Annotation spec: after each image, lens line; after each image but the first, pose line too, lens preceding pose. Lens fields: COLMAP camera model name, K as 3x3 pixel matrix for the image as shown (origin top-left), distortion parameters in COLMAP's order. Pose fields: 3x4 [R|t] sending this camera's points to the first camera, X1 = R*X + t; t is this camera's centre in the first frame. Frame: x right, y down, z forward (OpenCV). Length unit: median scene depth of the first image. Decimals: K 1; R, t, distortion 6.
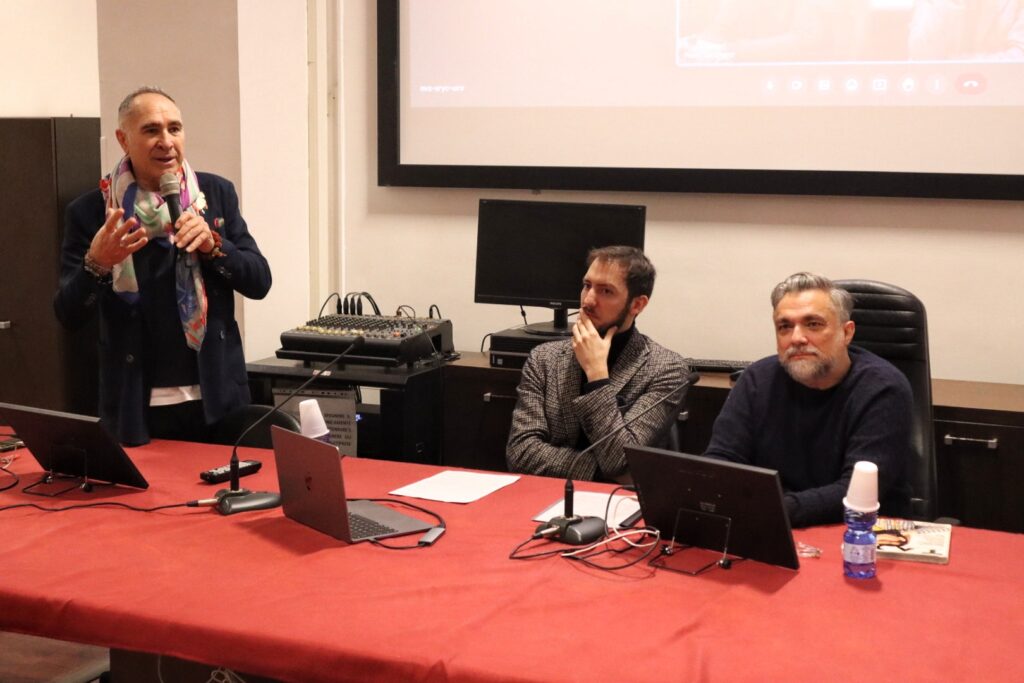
lens RADIAL K [[1636.3, 0, 516.5], [0, 1636.3, 344.2], [0, 0, 1]] dist [0.017836, 0.000000]
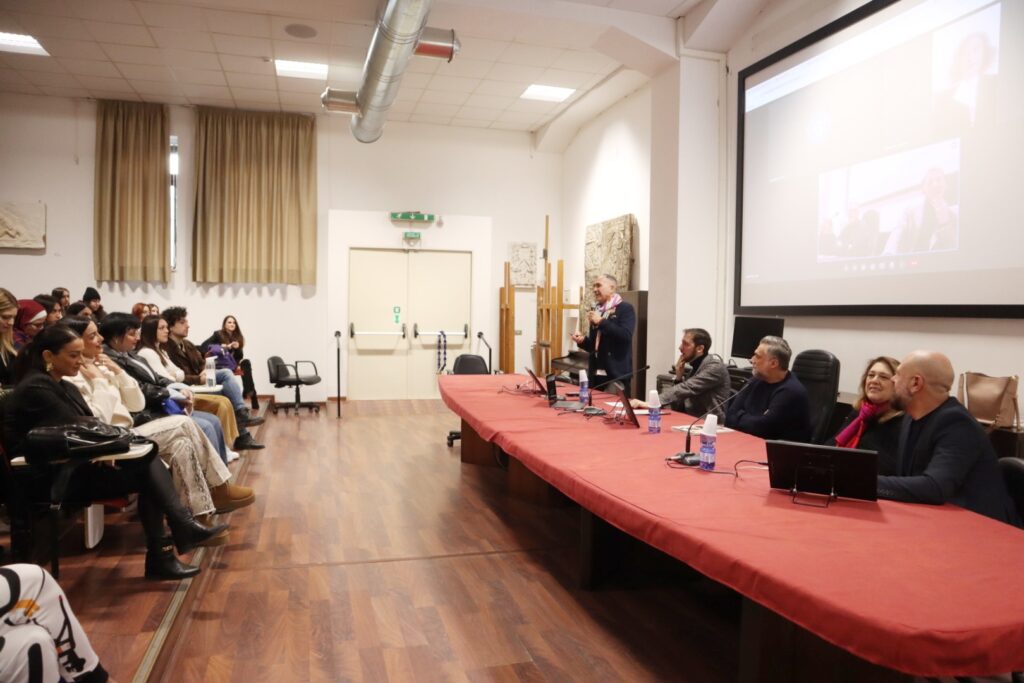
lens RADIAL K [[732.4, 0, 510.8], [0, 732.4, 335.7], [0, 0, 1]] dist [-0.005758, -0.000602]
pose [[0.622741, 0.034599, -0.781663, 0.850326], [-0.129361, 0.989826, -0.059247, 0.070350], [0.771660, 0.138012, 0.620881, 0.029236]]
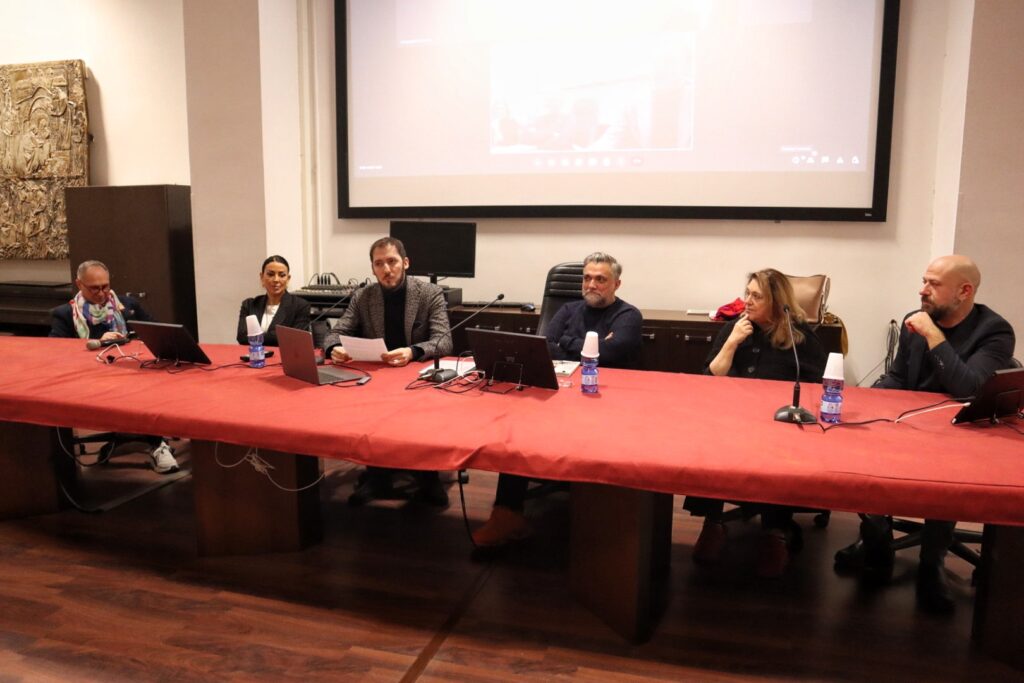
lens RADIAL K [[782.8, 0, 504.7], [0, 782.8, 342.2], [0, 0, 1]] dist [-0.050434, 0.012921]
pose [[0.993755, -0.017561, 0.110192, 0.009570], [0.016349, 0.999796, 0.011885, 0.058947], [-0.110378, -0.010009, 0.993839, 0.087499]]
